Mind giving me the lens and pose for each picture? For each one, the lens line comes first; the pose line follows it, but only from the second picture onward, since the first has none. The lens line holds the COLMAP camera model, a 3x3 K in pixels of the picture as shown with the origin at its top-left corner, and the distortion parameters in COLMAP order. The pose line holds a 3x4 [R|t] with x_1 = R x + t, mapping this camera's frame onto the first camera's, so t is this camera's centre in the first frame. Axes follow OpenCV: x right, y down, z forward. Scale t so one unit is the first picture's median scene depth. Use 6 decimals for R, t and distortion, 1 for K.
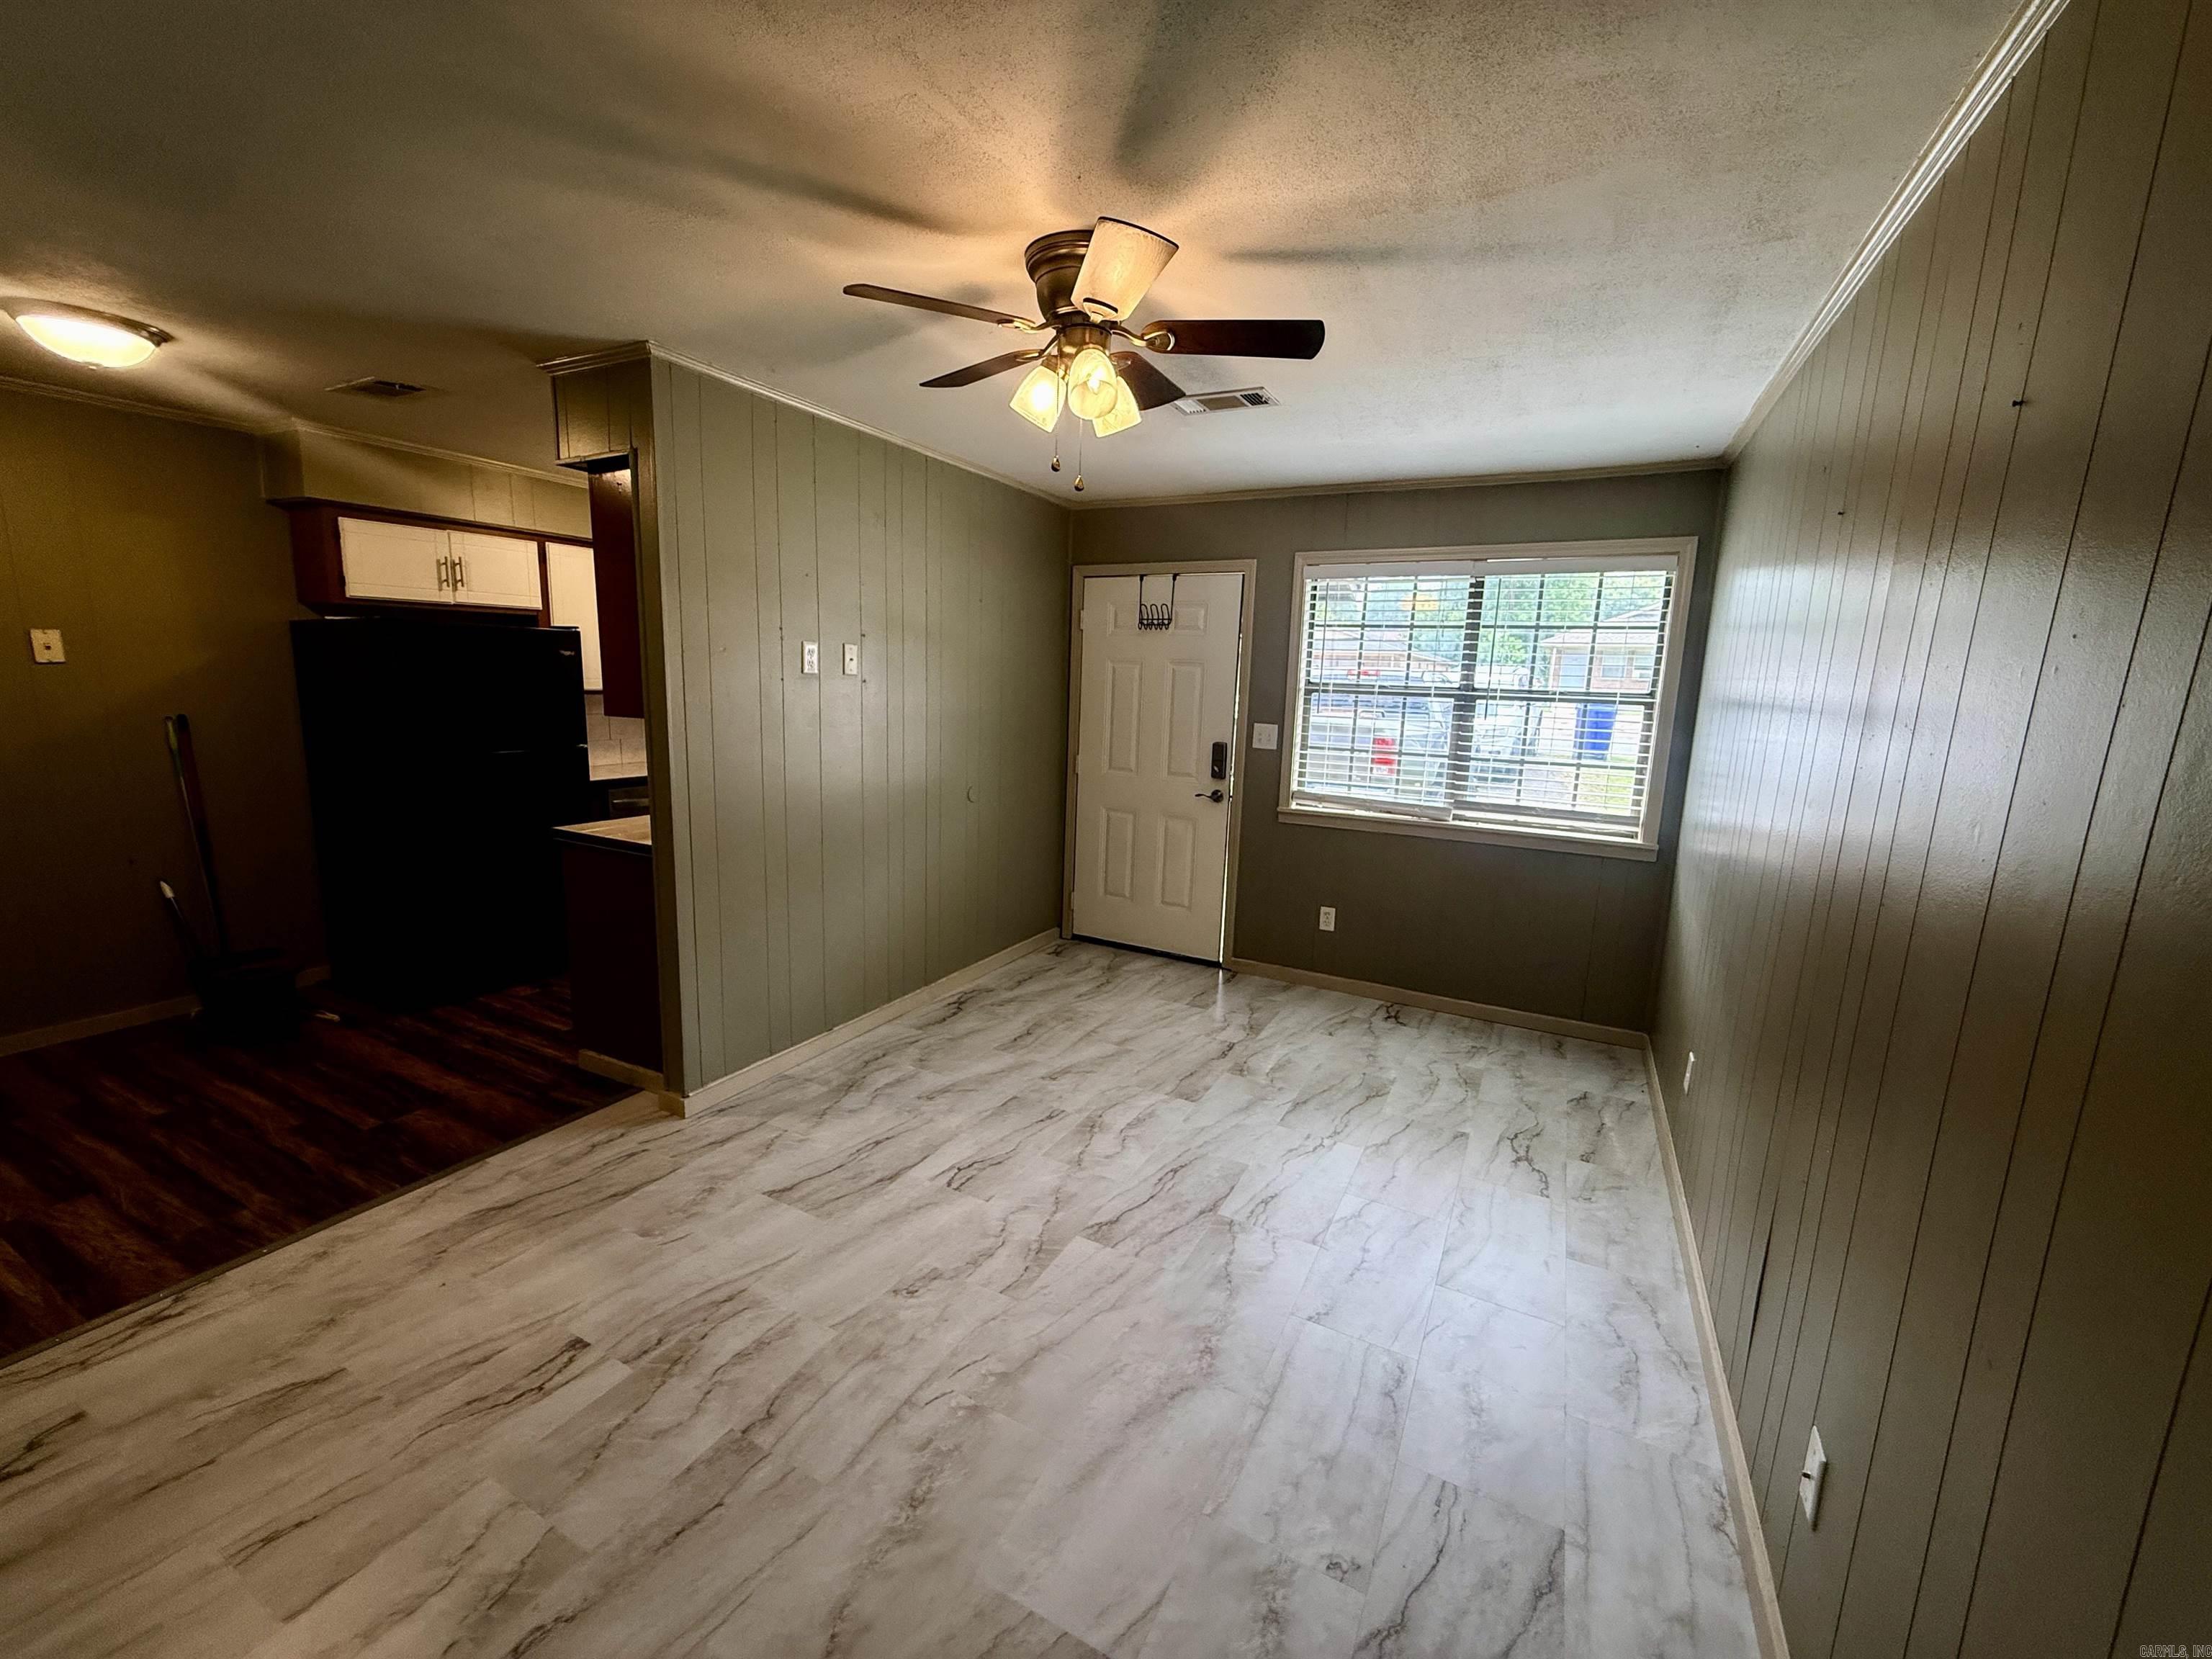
lens RADIAL K [[883.1, 0, 1098.2], [0, 883.1, 828.0], [0, 0, 1]] dist [0.000223, -0.000057]
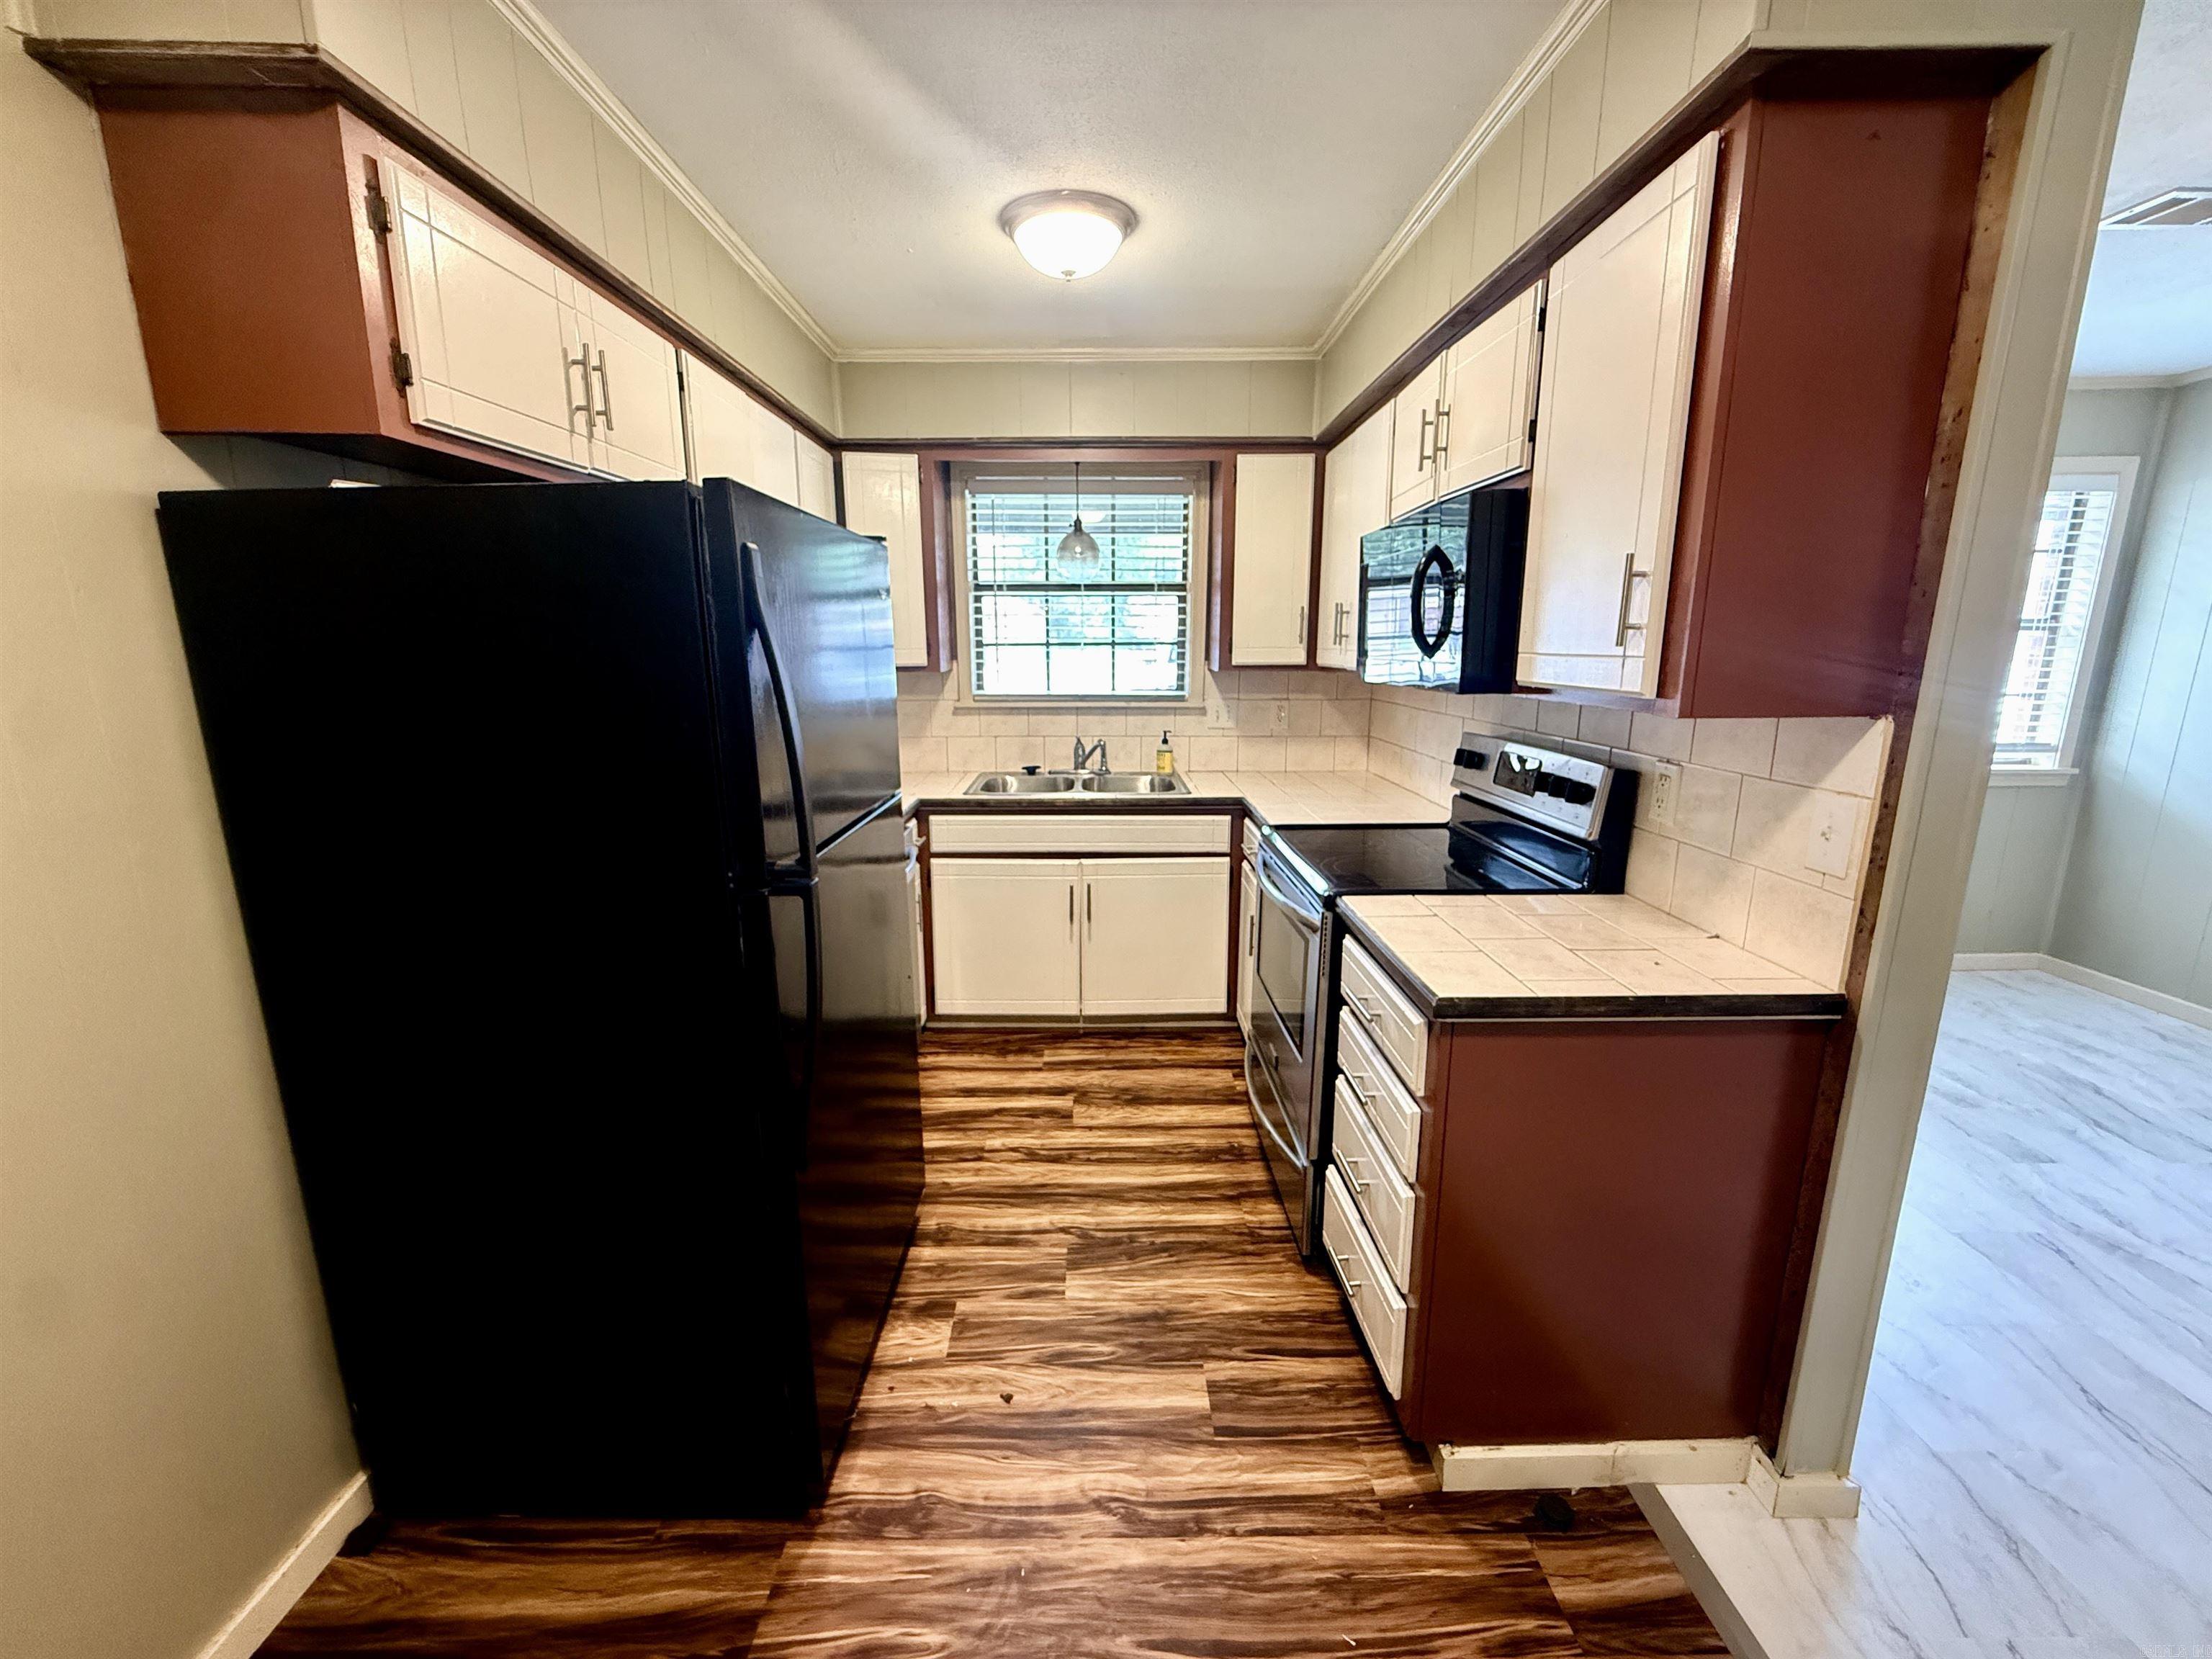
lens RADIAL K [[888.6, 0, 1099.8], [0, 888.6, 824.6], [0, 0, 1]] dist [0.000130, -0.000016]
pose [[0.881326, -0.130756, 0.454057, -0.935158], [0.111926, 0.991371, 0.068238, -0.127317], [-0.459062, -0.009319, 0.888355, 0.694336]]
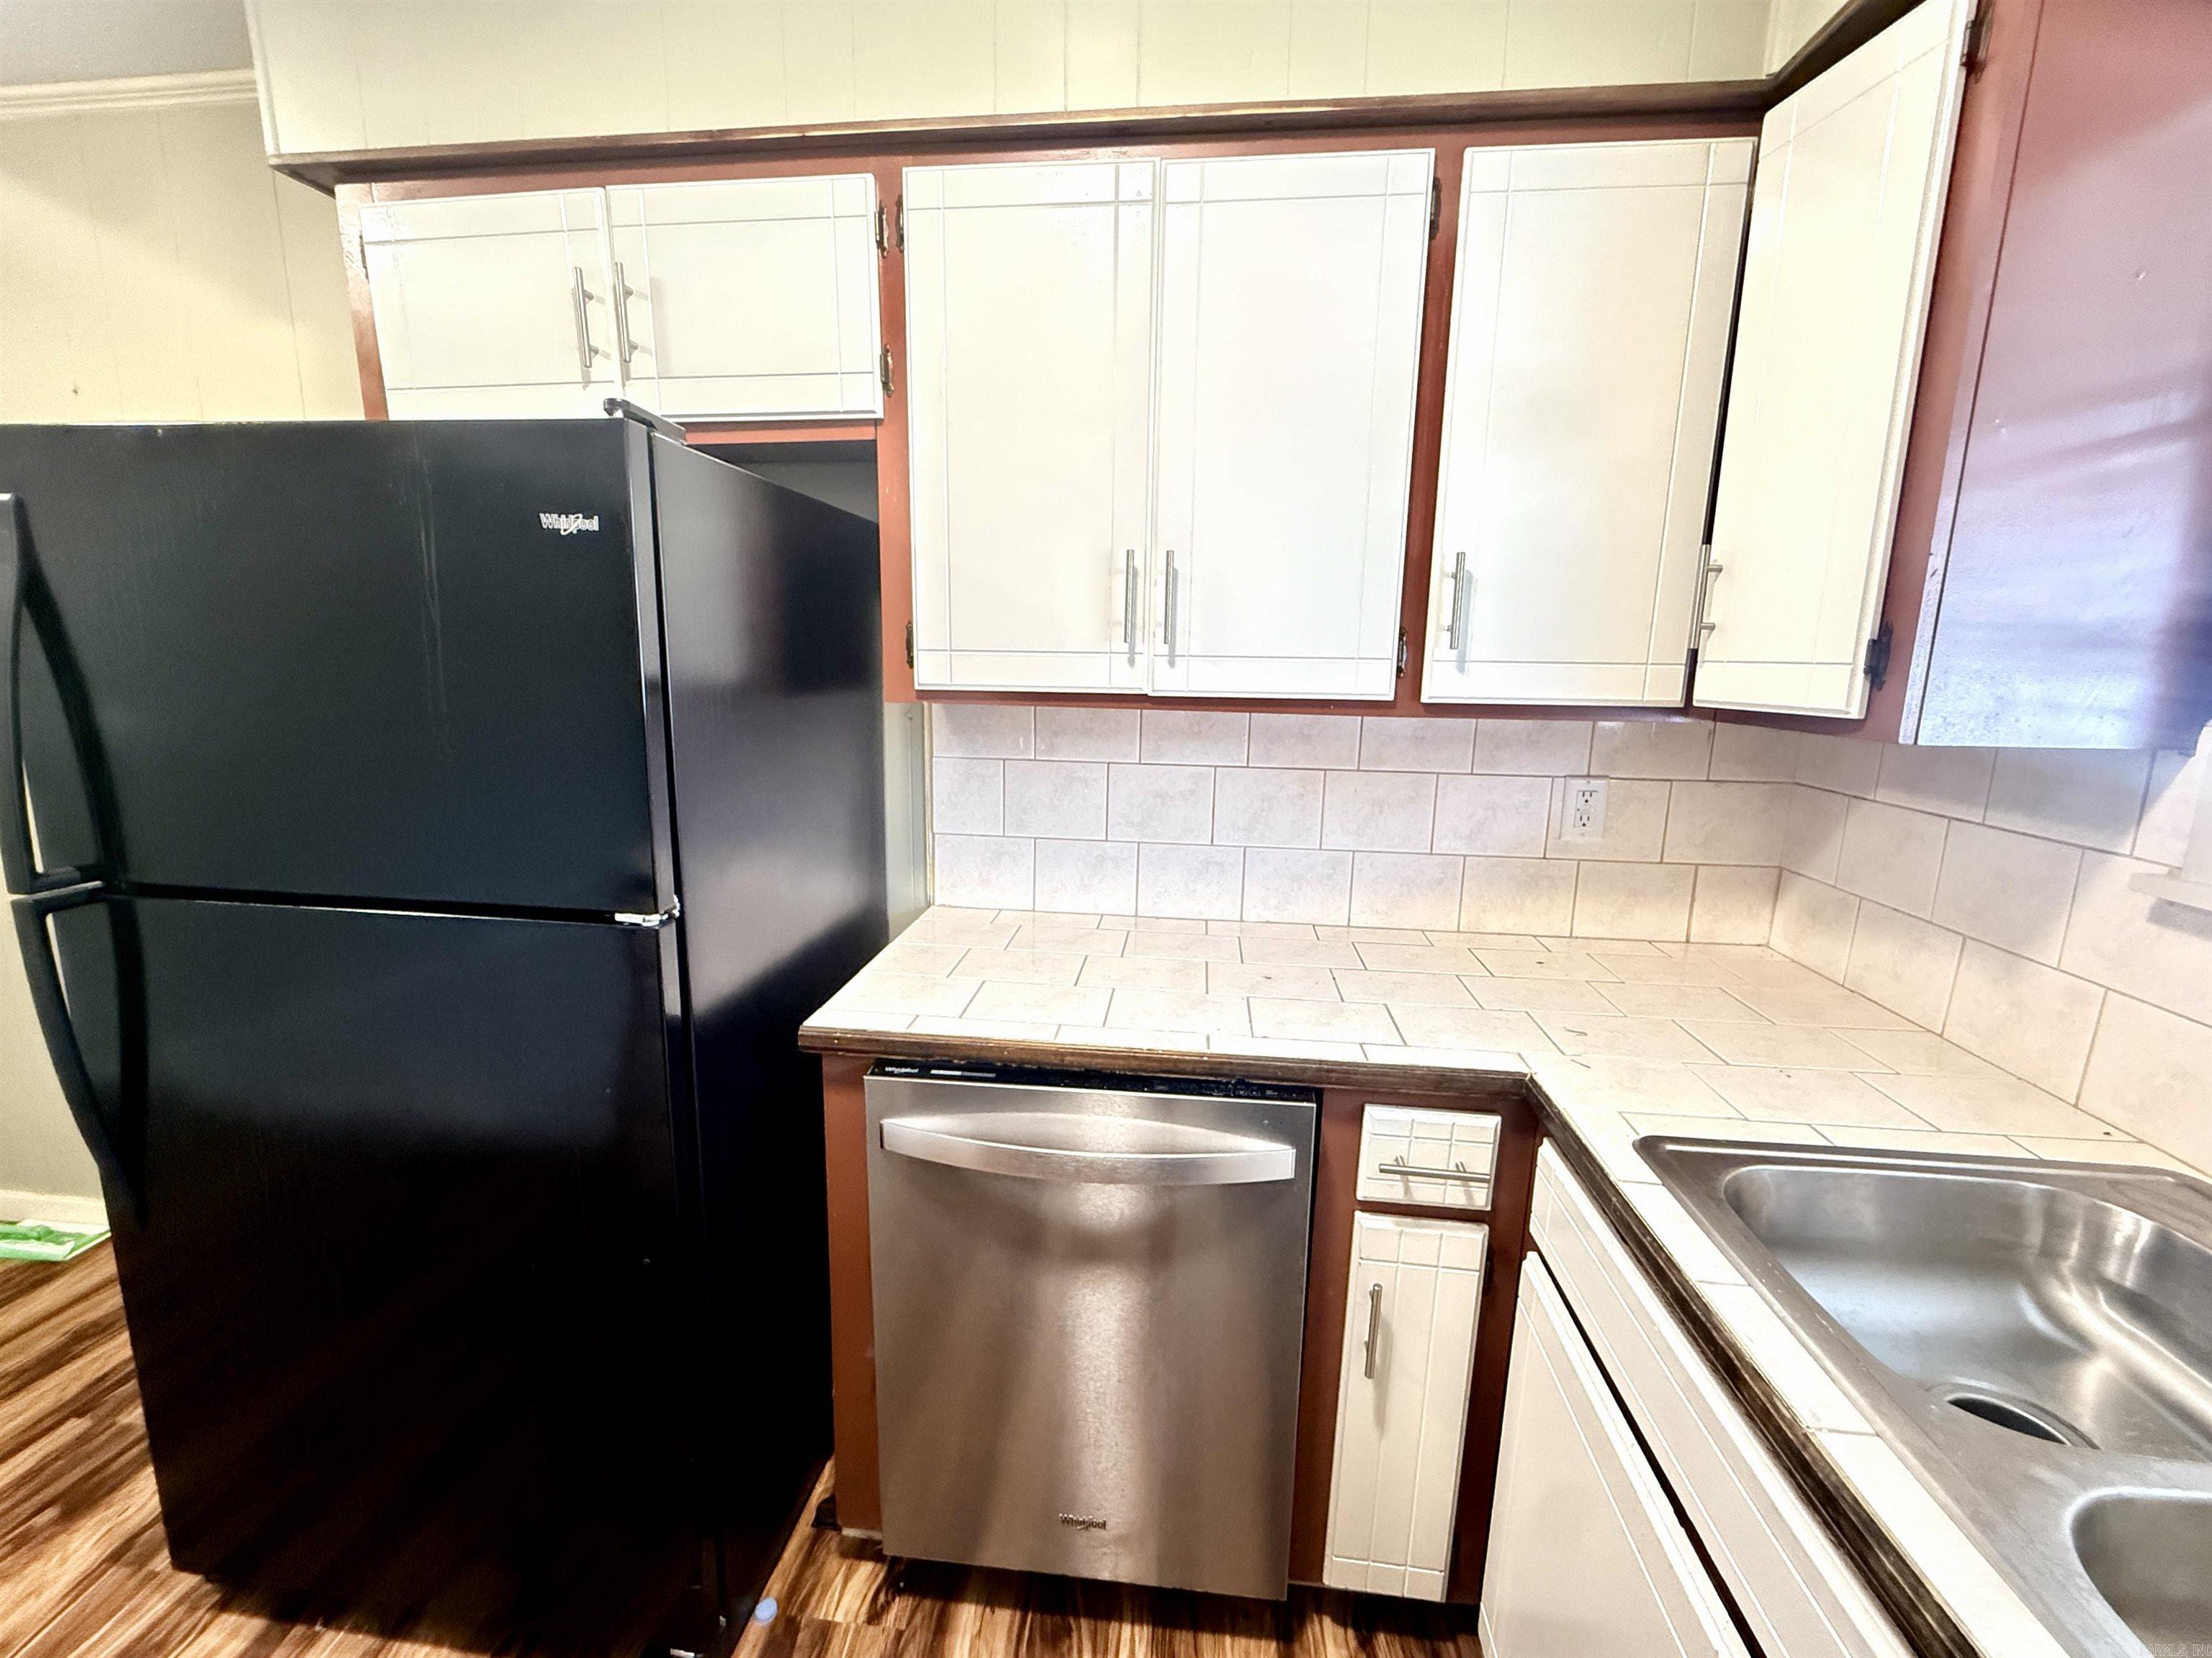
lens RADIAL K [[941.1, 0, 1096.3], [0, 941.1, 826.1], [0, 0, 1]] dist [0.001146, 0.000139]
pose [[0.366398, 0.148149, -0.918588, -0.407103], [-0.163271, 0.982162, 0.093278, -0.212448], [0.916021, 0.115802, 0.384050, 1.335427]]
